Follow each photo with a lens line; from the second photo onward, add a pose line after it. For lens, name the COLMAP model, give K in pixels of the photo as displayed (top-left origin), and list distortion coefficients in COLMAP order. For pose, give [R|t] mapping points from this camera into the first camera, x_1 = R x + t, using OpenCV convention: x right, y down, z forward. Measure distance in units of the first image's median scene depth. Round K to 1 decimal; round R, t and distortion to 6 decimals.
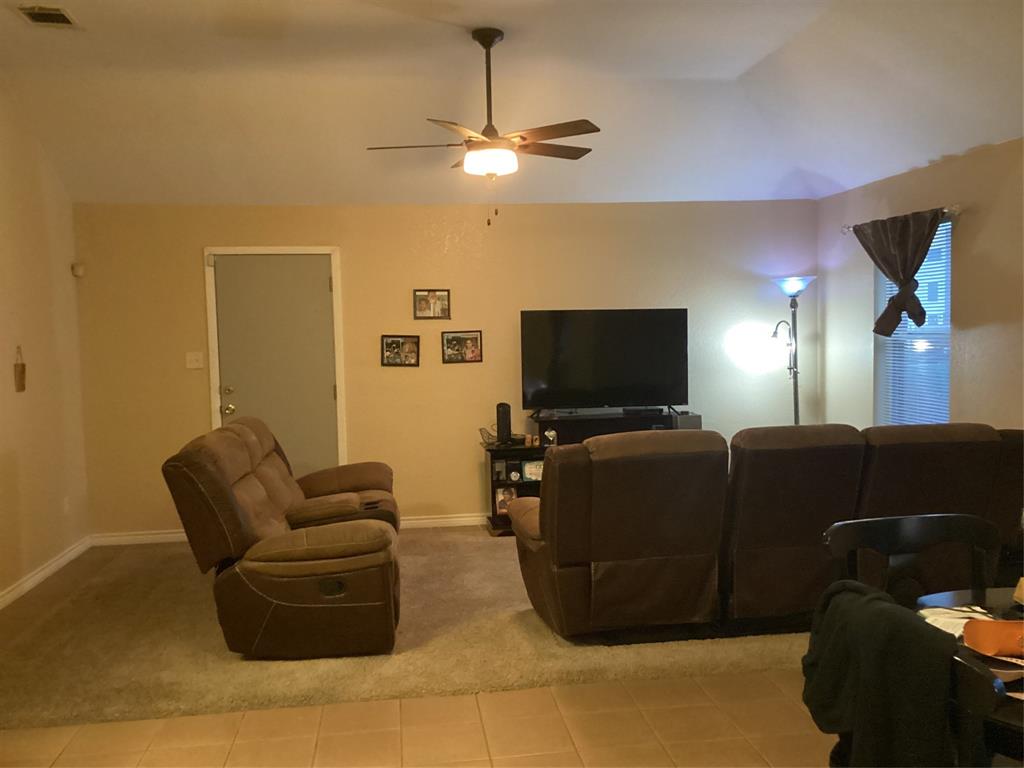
lens RADIAL K [[921.0, 0, 512.0], [0, 921.0, 384.0], [0, 0, 1]] dist [0.016856, 0.001776]
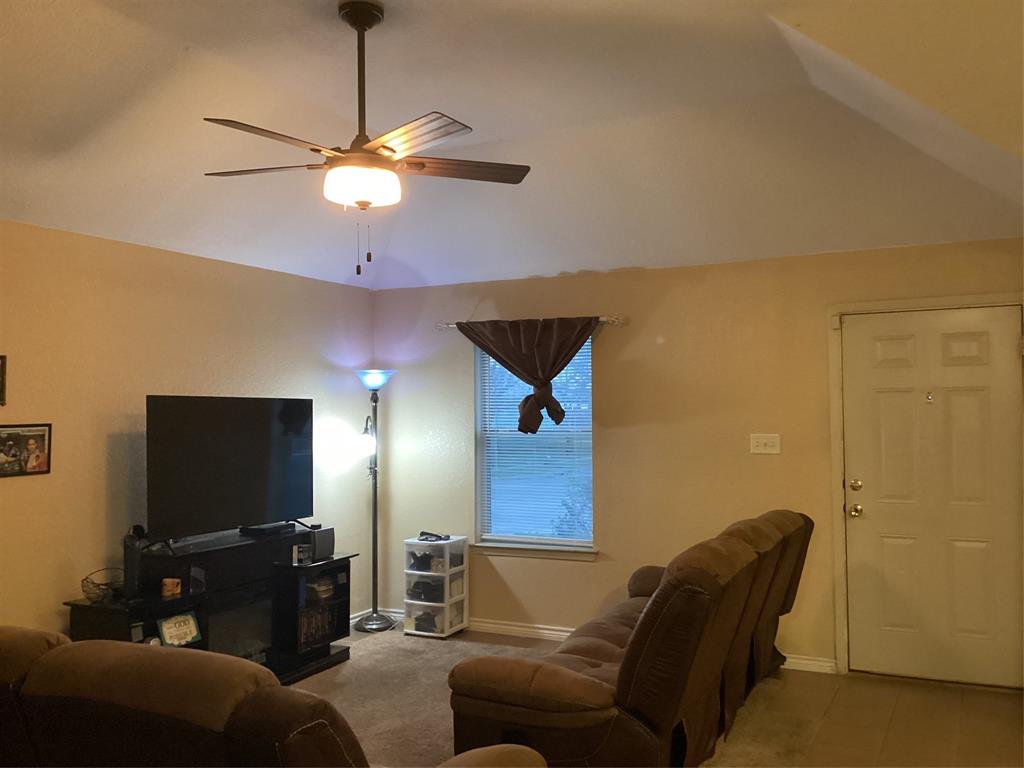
lens RADIAL K [[921.0, 0, 512.0], [0, 921.0, 384.0], [0, 0, 1]] dist [0.016856, 0.001776]
pose [[0.547943, 0.045450, 0.835280, -0.394024], [0.041733, 0.995794, -0.081560, -0.020131], [-0.835474, 0.079549, 0.543742, 0.387066]]
